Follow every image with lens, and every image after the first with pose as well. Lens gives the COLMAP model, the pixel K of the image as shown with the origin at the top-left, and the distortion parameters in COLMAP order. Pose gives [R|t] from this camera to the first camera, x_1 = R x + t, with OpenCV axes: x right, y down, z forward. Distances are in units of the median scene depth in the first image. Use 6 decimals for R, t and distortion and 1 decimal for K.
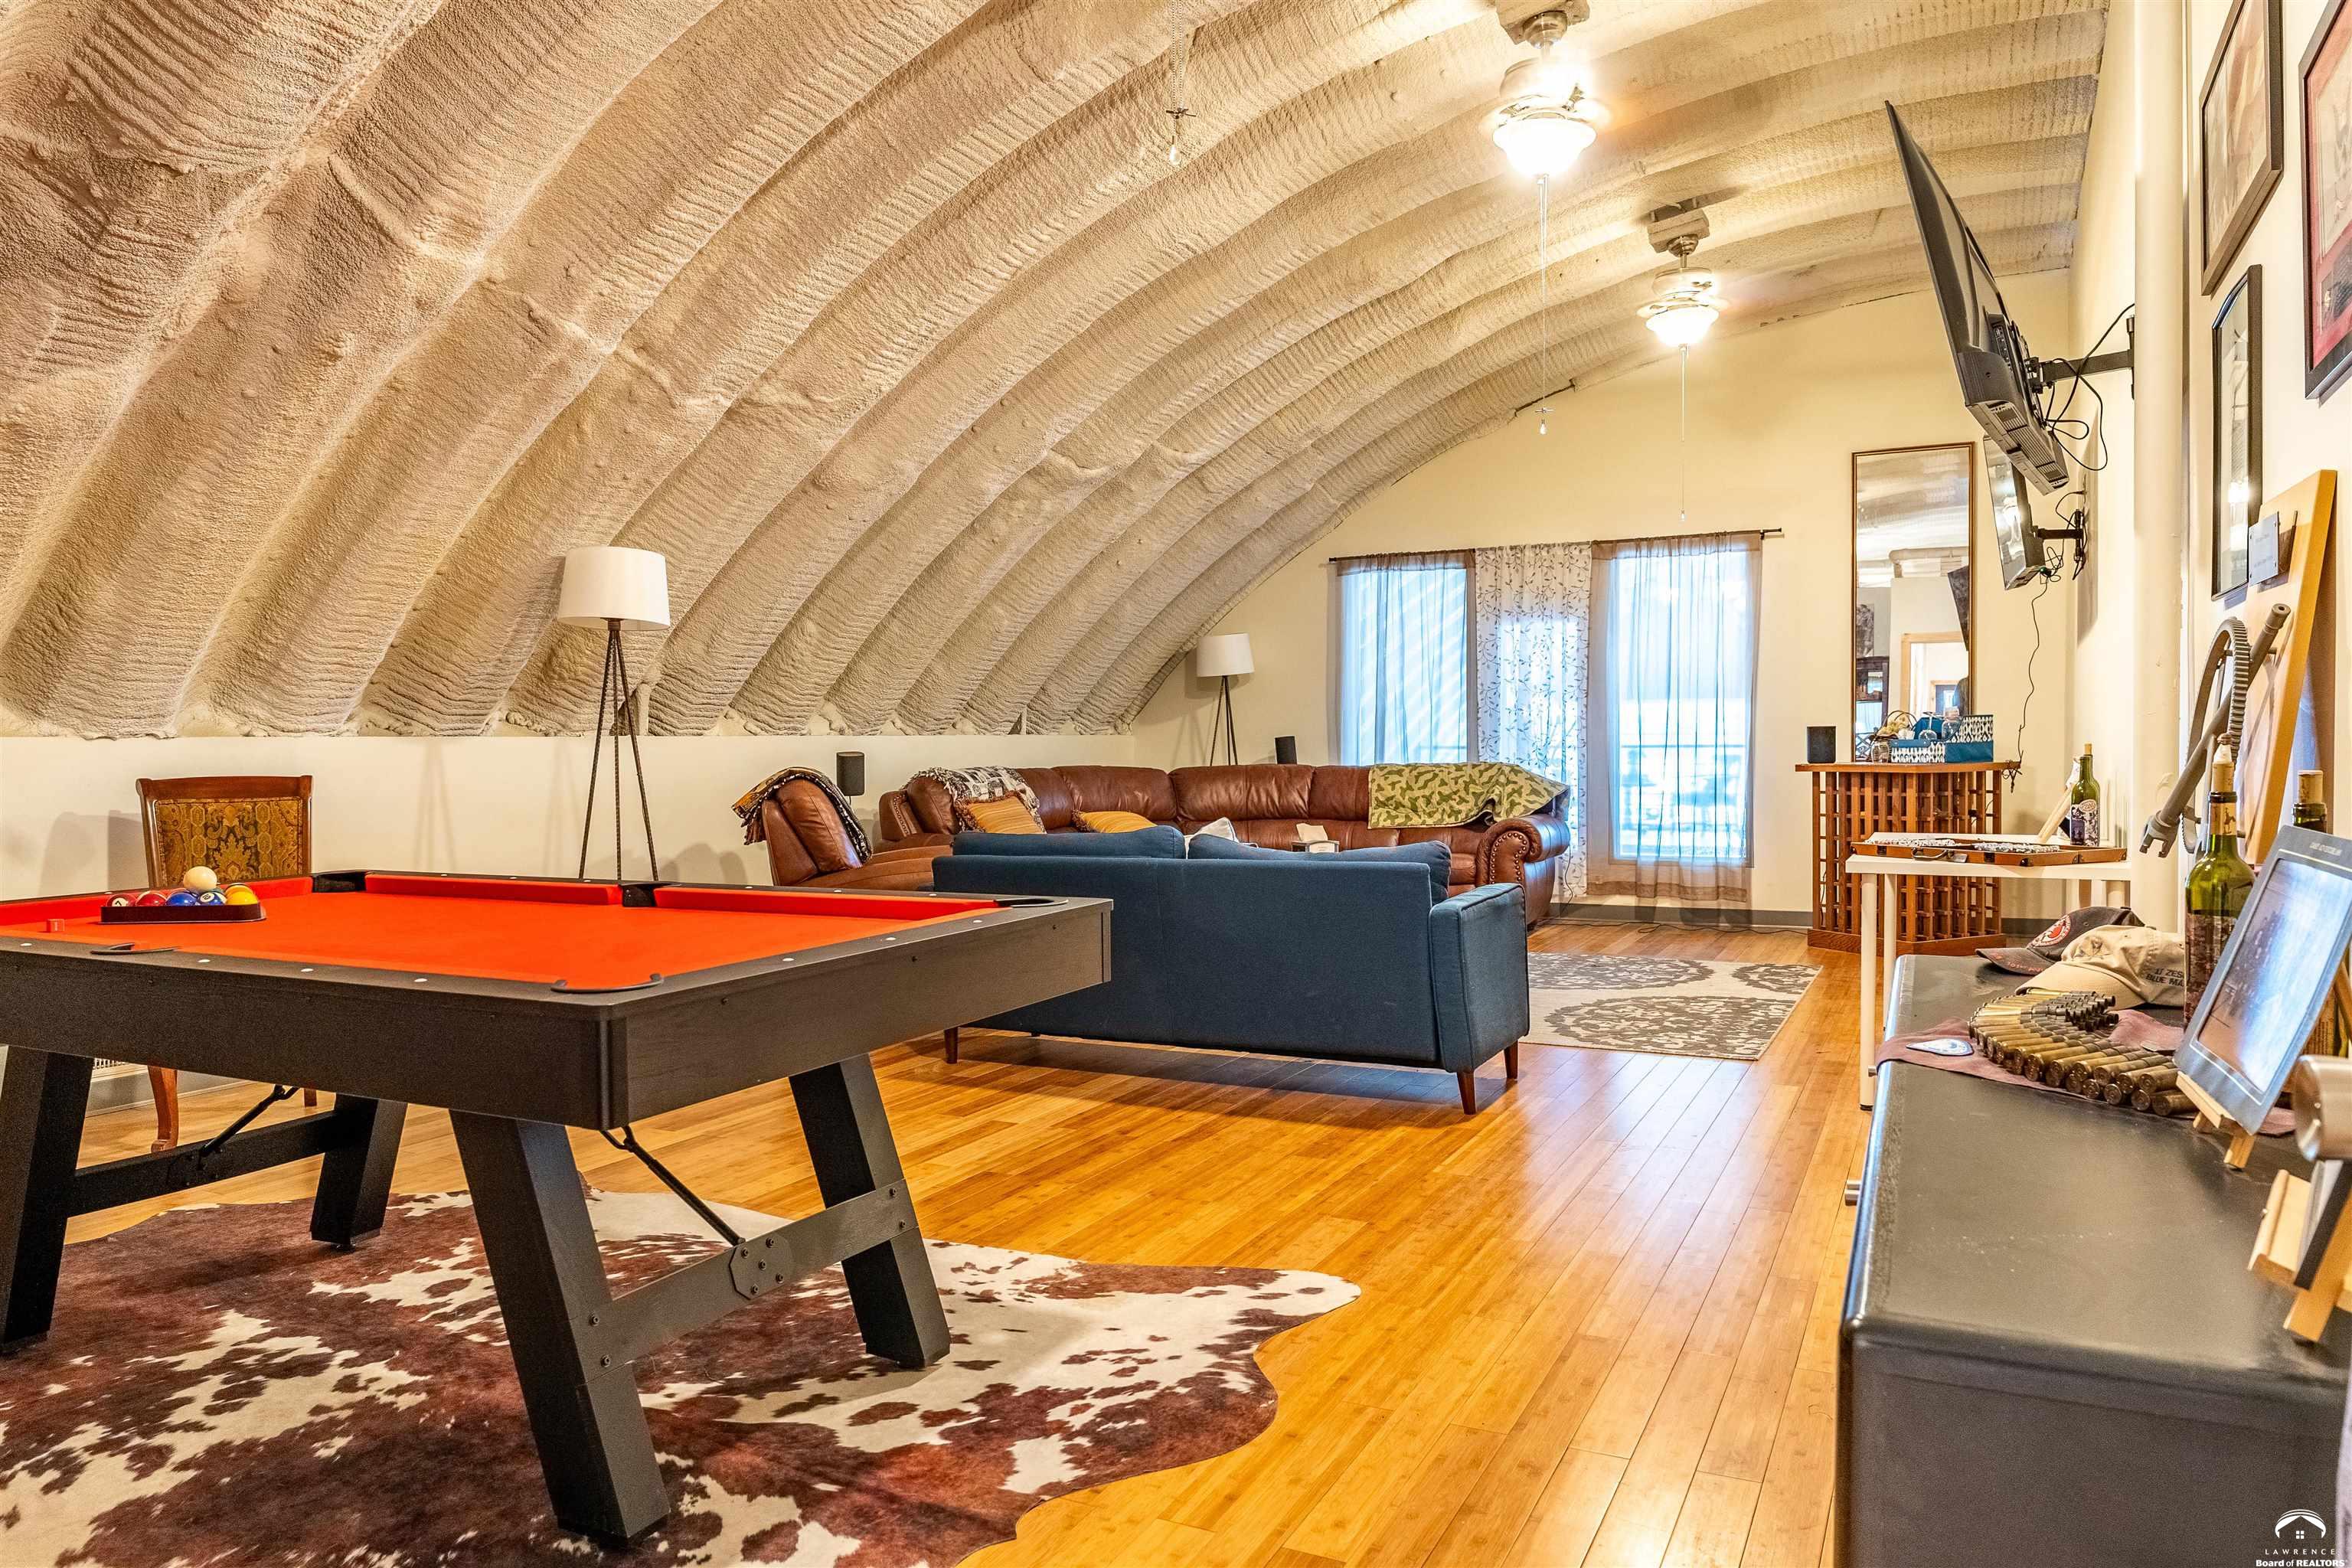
lens RADIAL K [[1592.2, 0, 1176.0], [0, 1592.2, 784.0], [0, 0, 1]] dist [-0.182807, -0.000052]
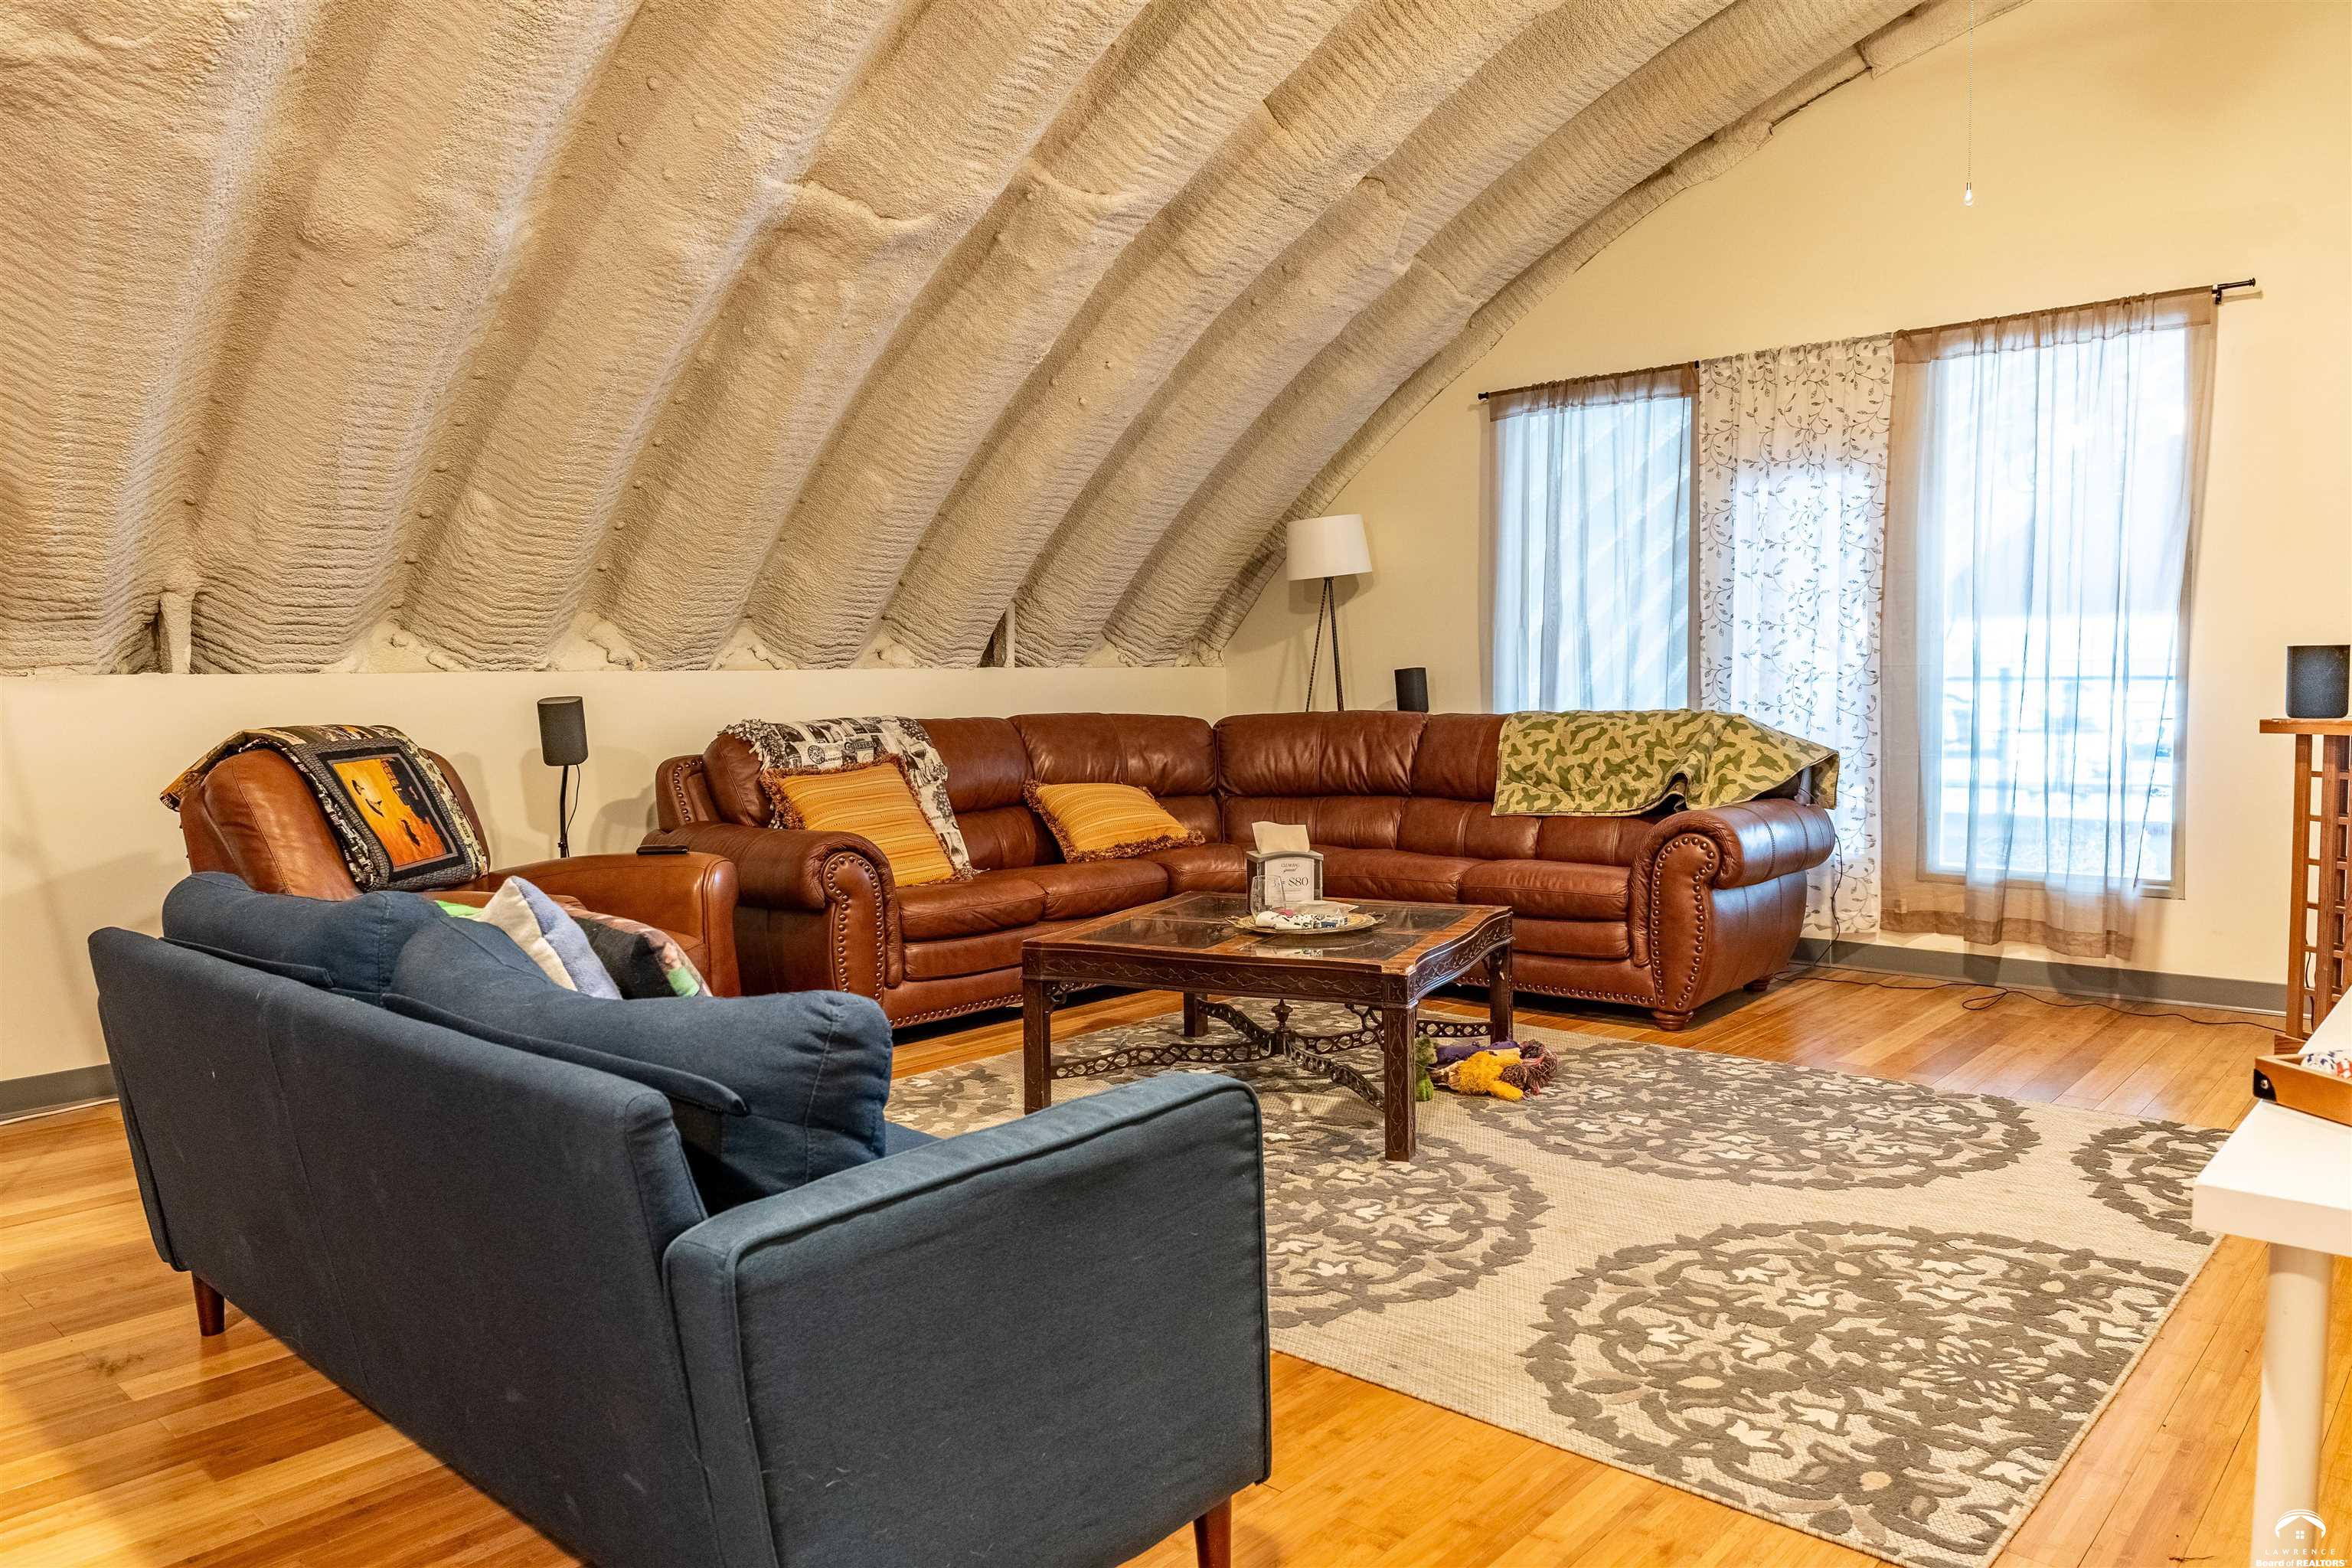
lens RADIAL K [[1614.9, 0, 1176.0], [0, 1614.9, 784.0], [0, 0, 1]] dist [-0.001719, -0.104487]
pose [[0.965840, 0.014382, -0.258739, 0.165039], [-0.003358, 0.999069, 0.042999, -0.011299], [0.259117, -0.040662, 0.964990, 0.349481]]
